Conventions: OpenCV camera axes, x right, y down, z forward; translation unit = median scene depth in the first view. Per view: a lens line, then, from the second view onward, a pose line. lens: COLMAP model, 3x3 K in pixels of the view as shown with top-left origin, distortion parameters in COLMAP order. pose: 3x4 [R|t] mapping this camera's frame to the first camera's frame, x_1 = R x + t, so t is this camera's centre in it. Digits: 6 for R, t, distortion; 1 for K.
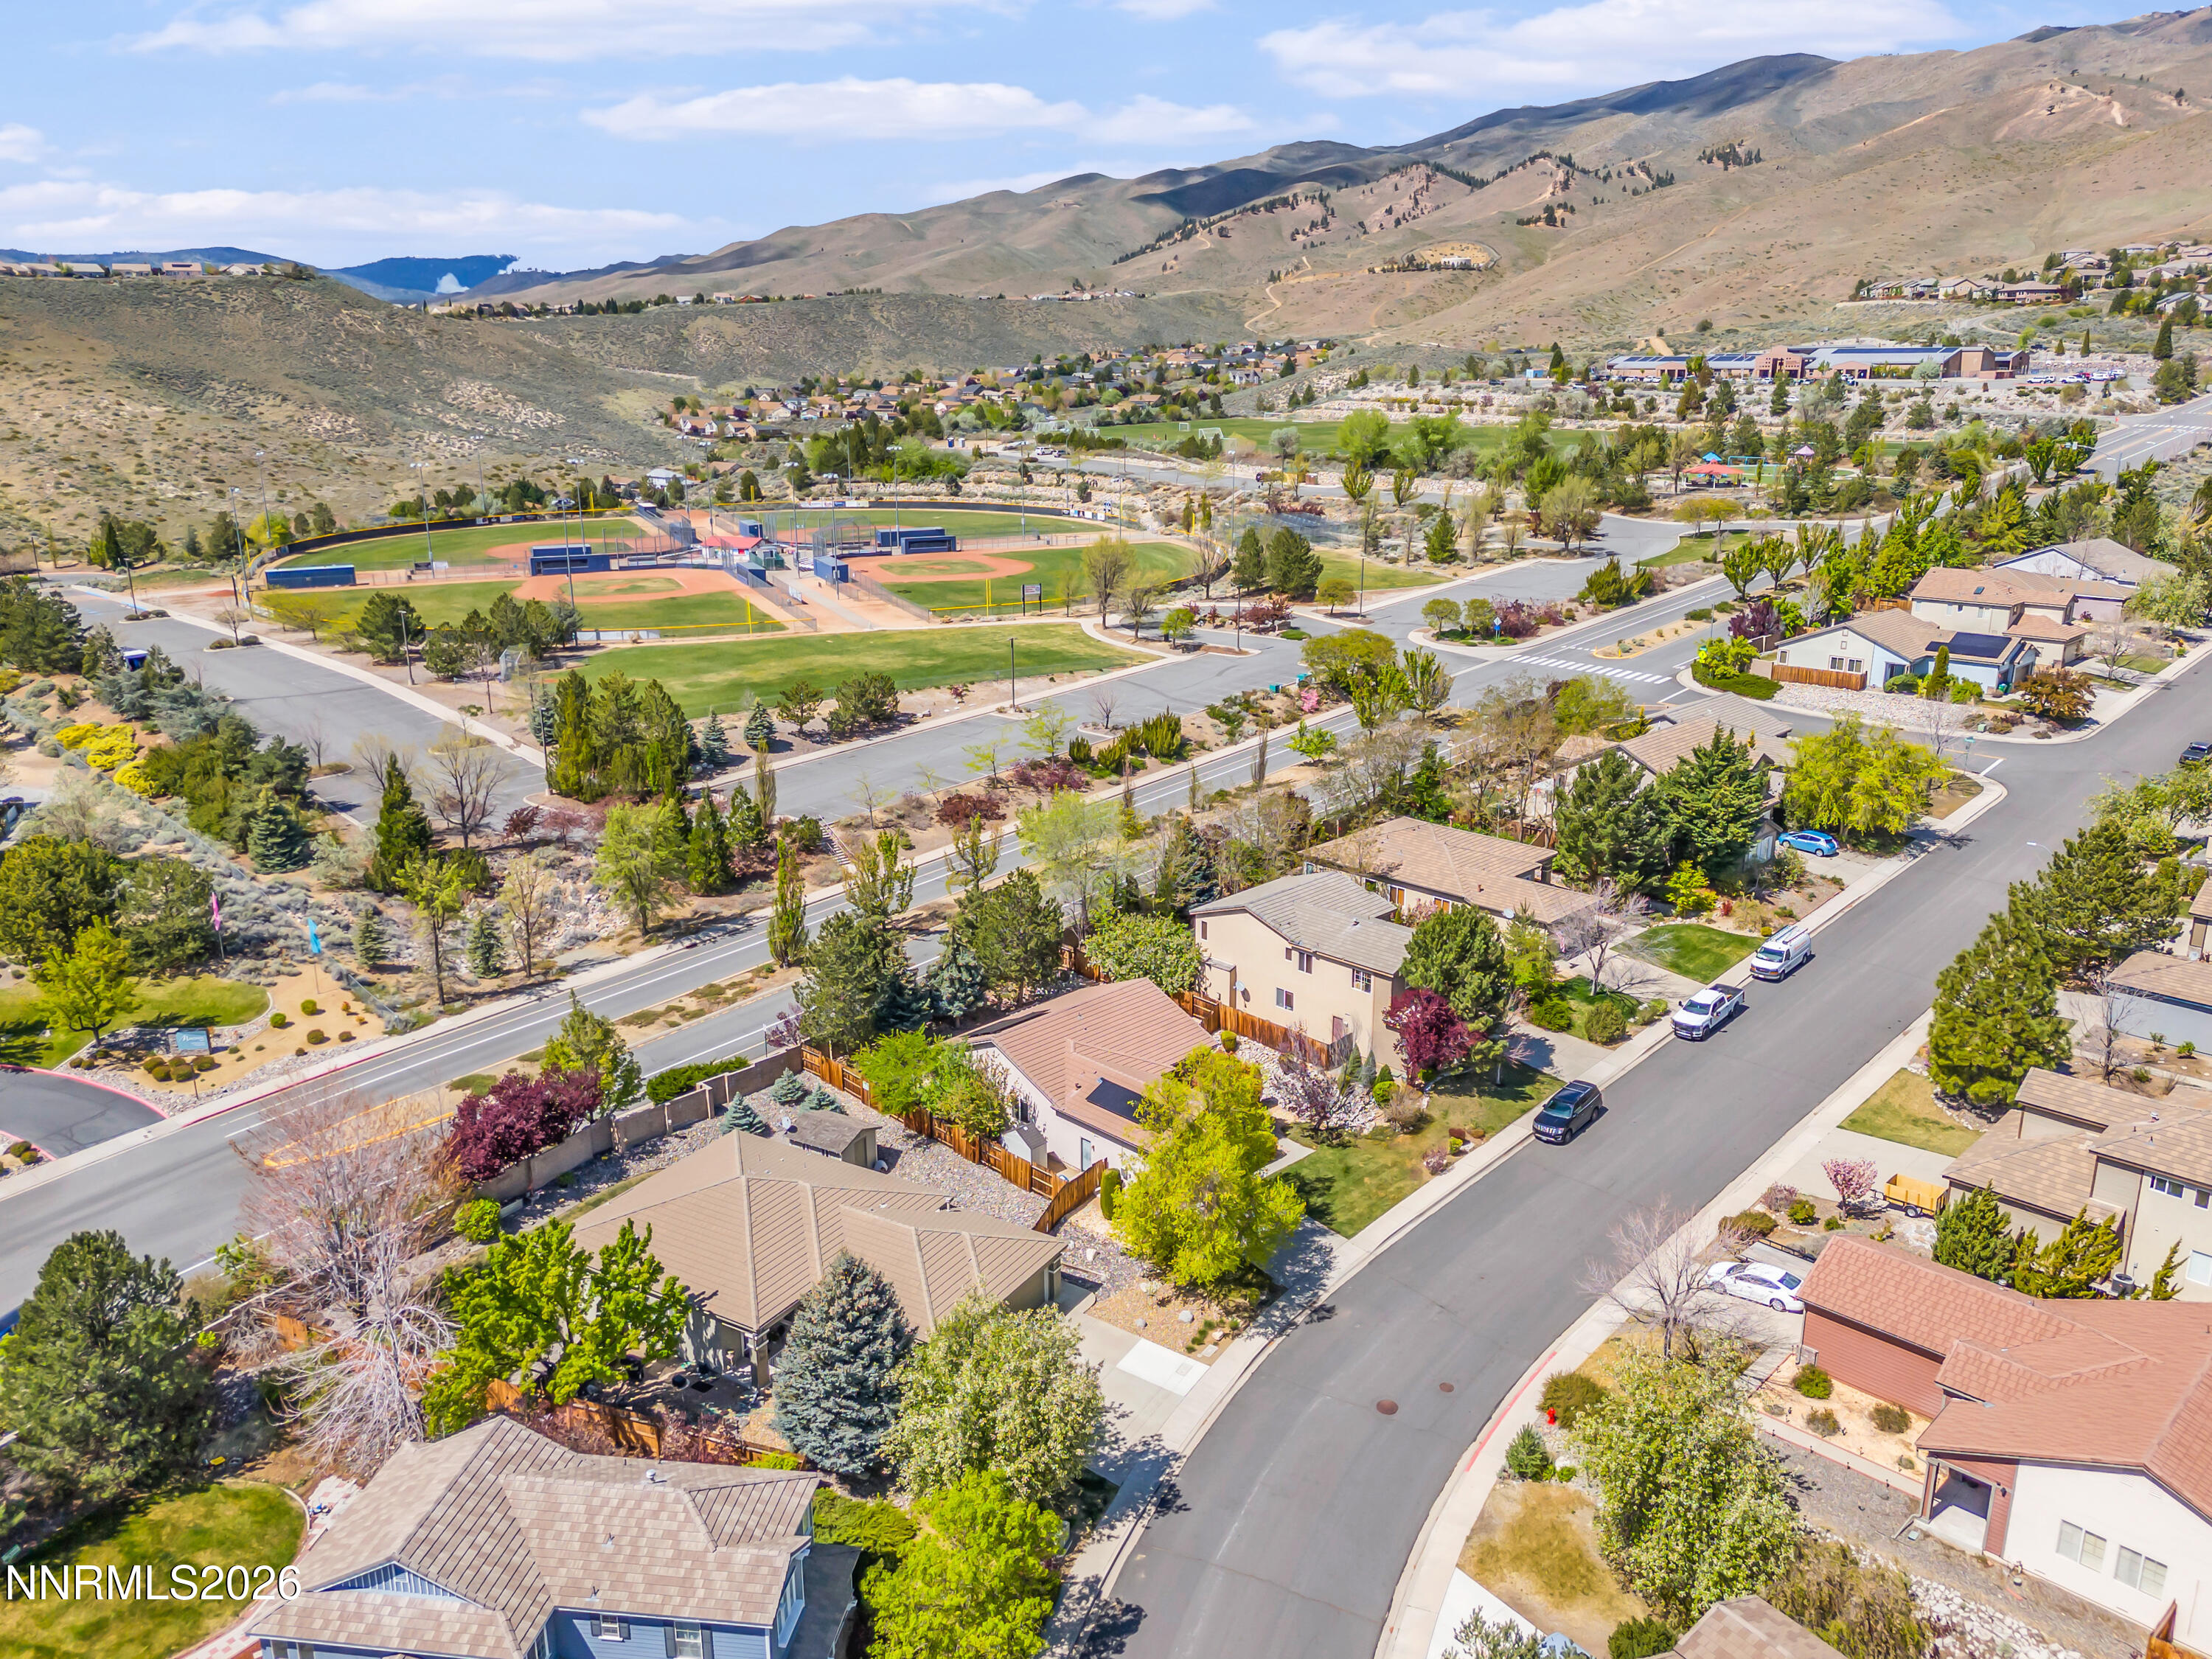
lens RADIAL K [[1627.2, 0, 1100.0], [0, 1627.2, 833.9], [0, 0, 1]] dist [0.089647, -0.095963]
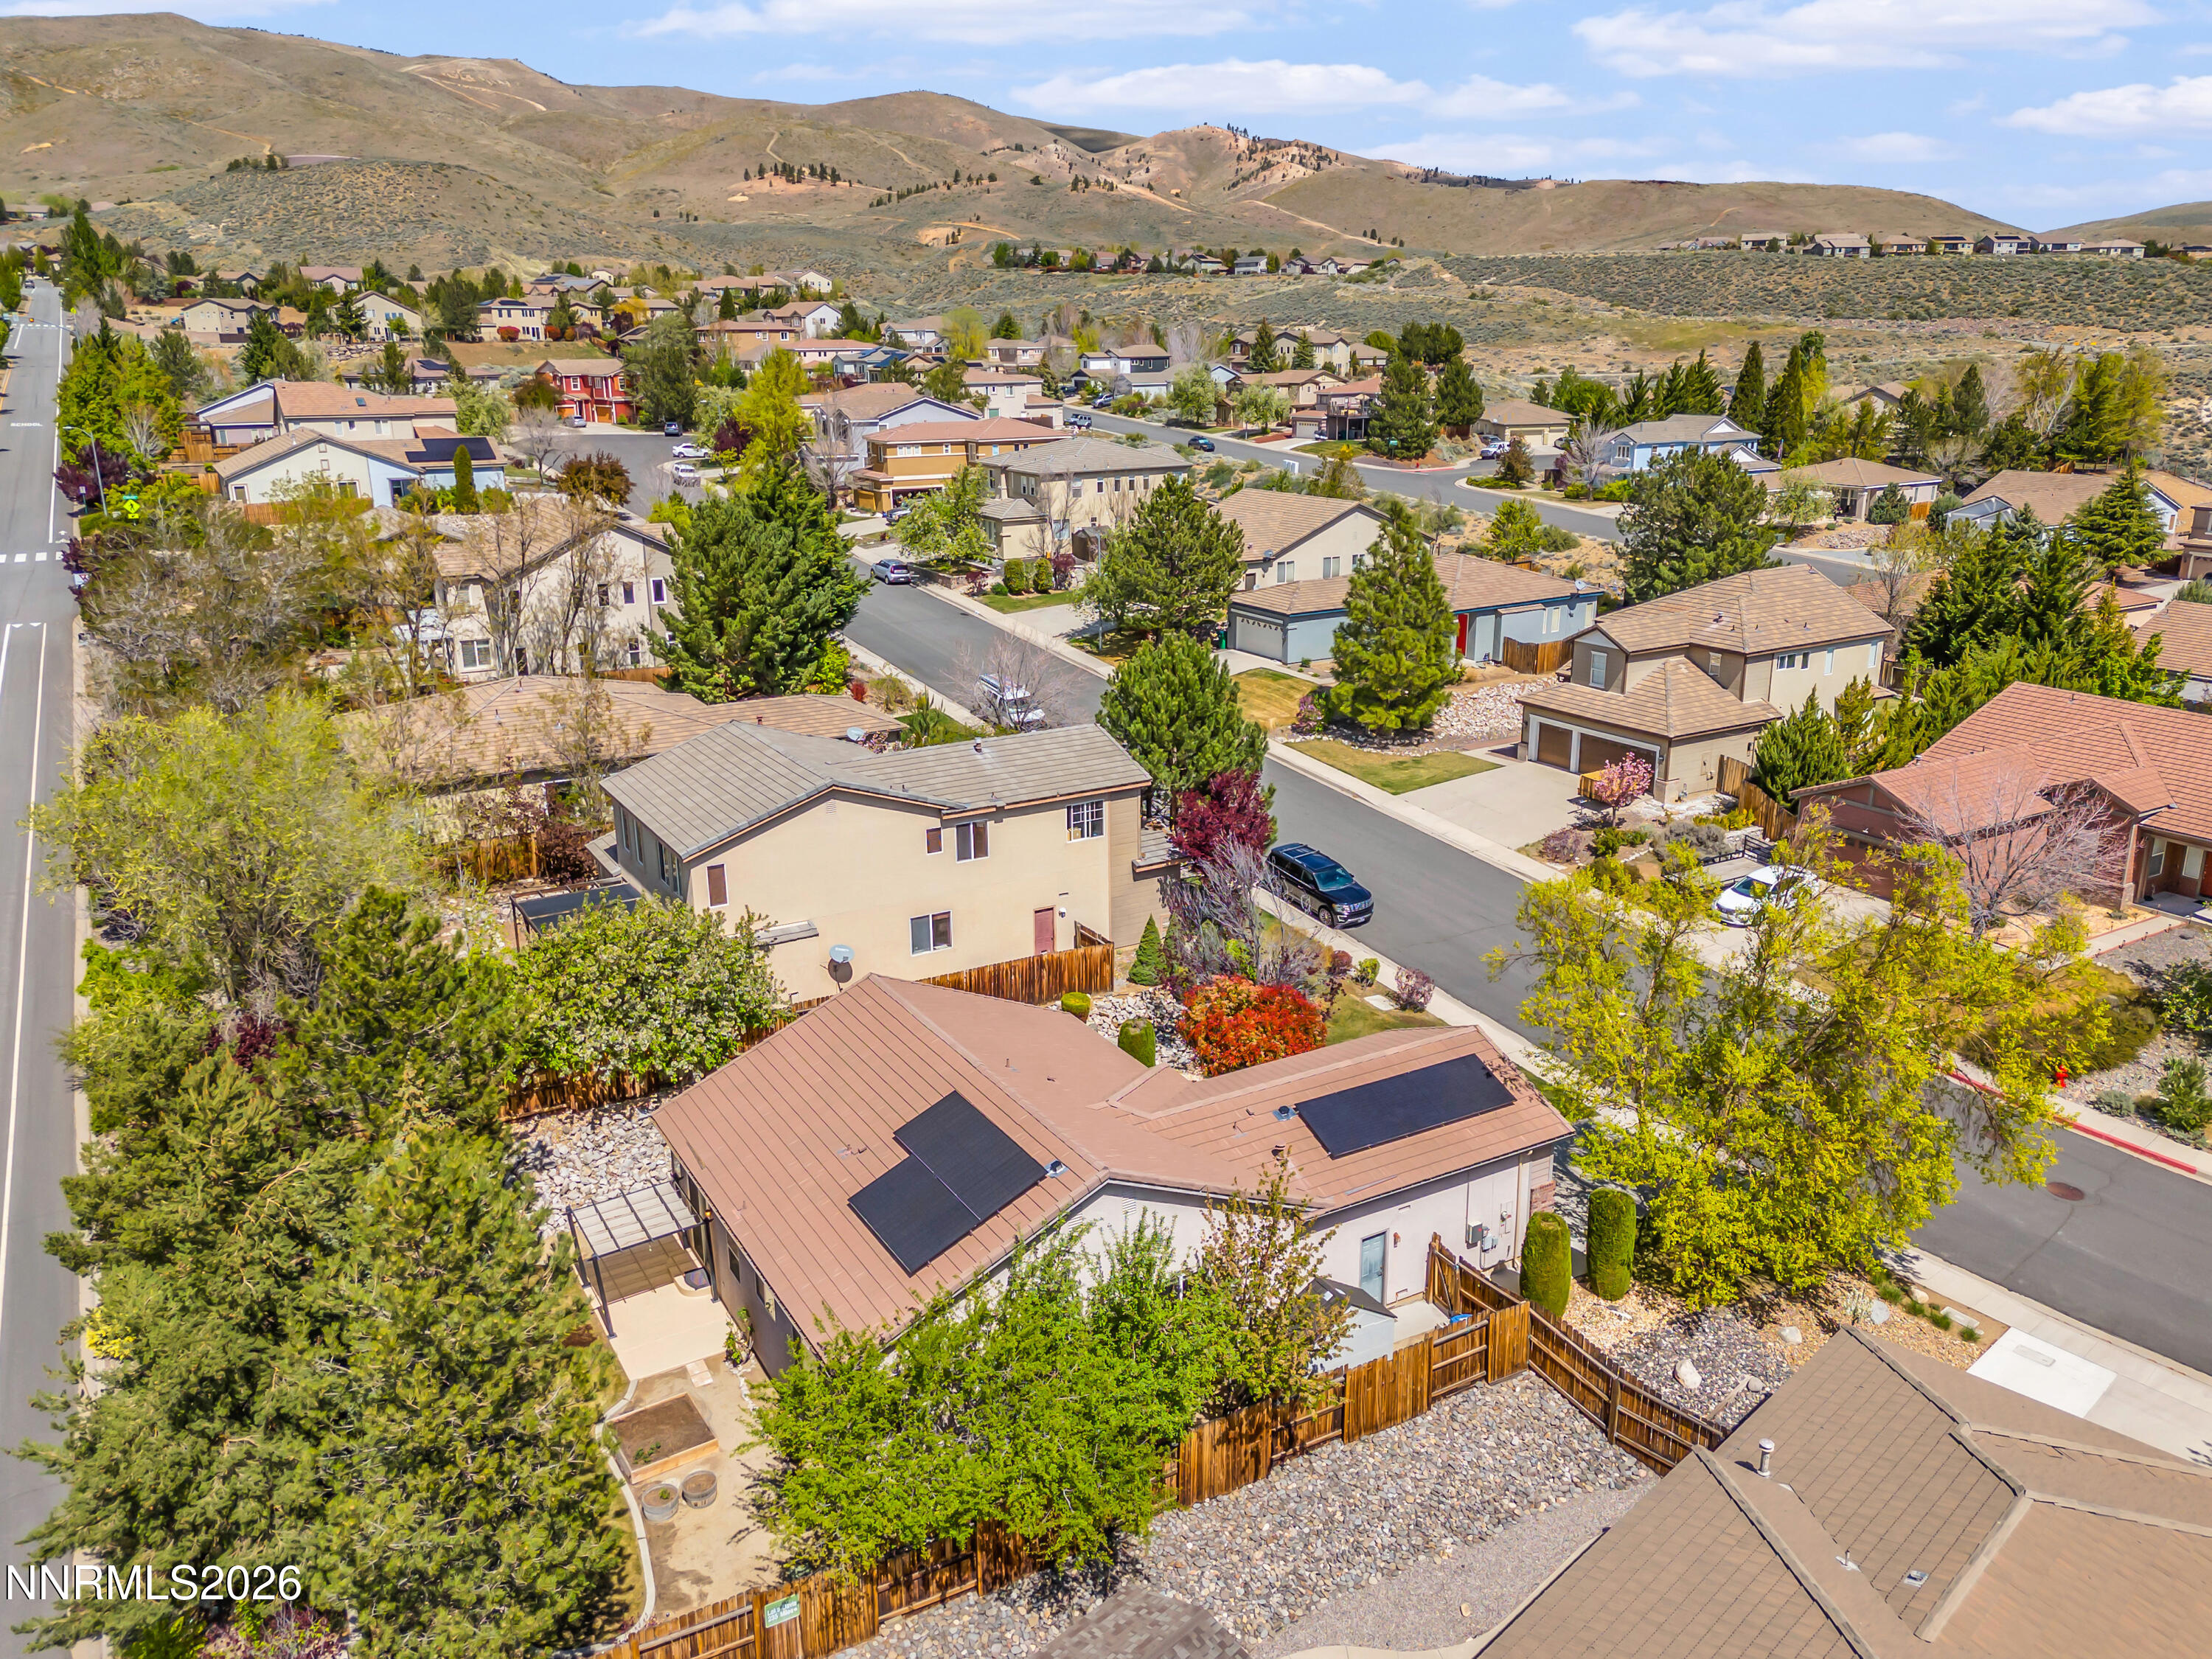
lens RADIAL K [[1627.2, 0, 1100.0], [0, 1627.2, 833.9], [0, 0, 1]] dist [0.089647, -0.095963]
pose [[0.260115, -0.278544, 0.924529, -0.329161], [0.287404, 0.936424, 0.201267, -0.015748], [-0.921813, 0.213360, 0.323633, 0.747978]]
